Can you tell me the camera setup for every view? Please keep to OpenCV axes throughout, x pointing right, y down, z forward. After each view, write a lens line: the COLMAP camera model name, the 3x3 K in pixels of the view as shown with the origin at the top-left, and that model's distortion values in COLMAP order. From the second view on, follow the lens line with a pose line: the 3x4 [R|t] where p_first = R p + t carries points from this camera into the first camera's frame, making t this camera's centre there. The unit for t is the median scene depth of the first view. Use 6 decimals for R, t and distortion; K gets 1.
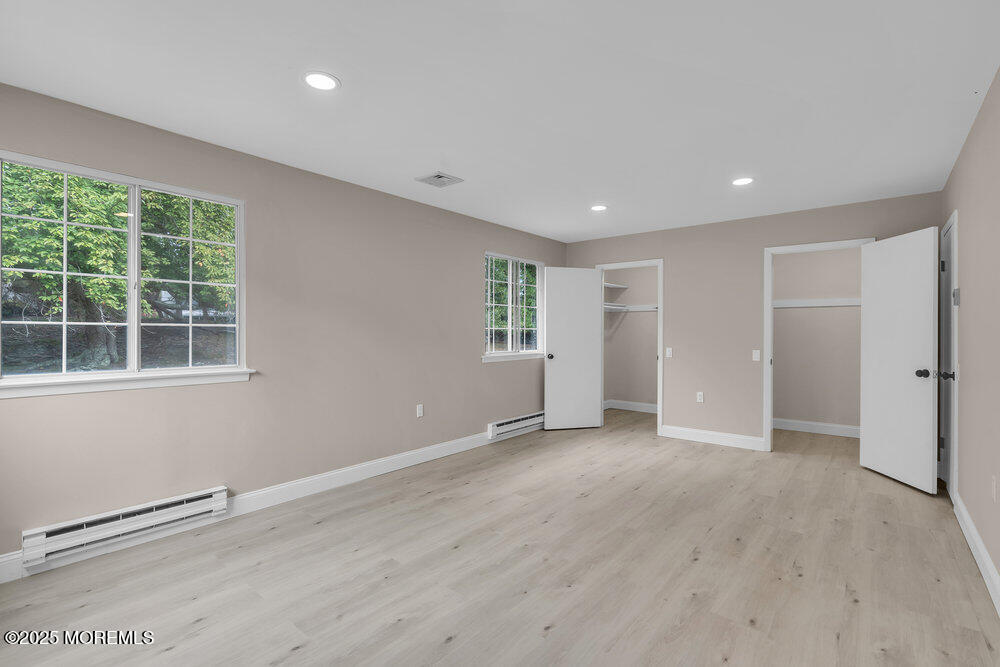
lens RADIAL K [[453.7, 0, 501.1], [0, 453.7, 333.2], [0, 0, 1]] dist [-0.003942, 0.000226]
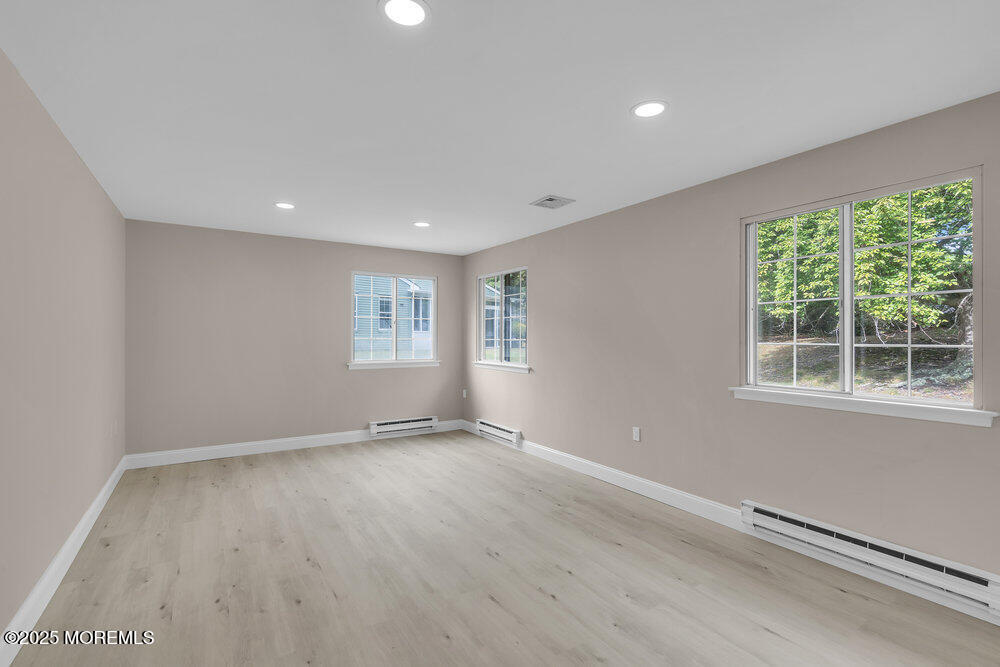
lens RADIAL K [[453.7, 0, 501.1], [0, 453.7, 333.2], [0, 0, 1]] dist [-0.003942, 0.000226]
pose [[-0.299371, -0.009572, -0.954089, 0.931283], [-0.005191, 0.999951, -0.008404, -0.025493], [0.954123, 0.002437, -0.299407, 1.233250]]
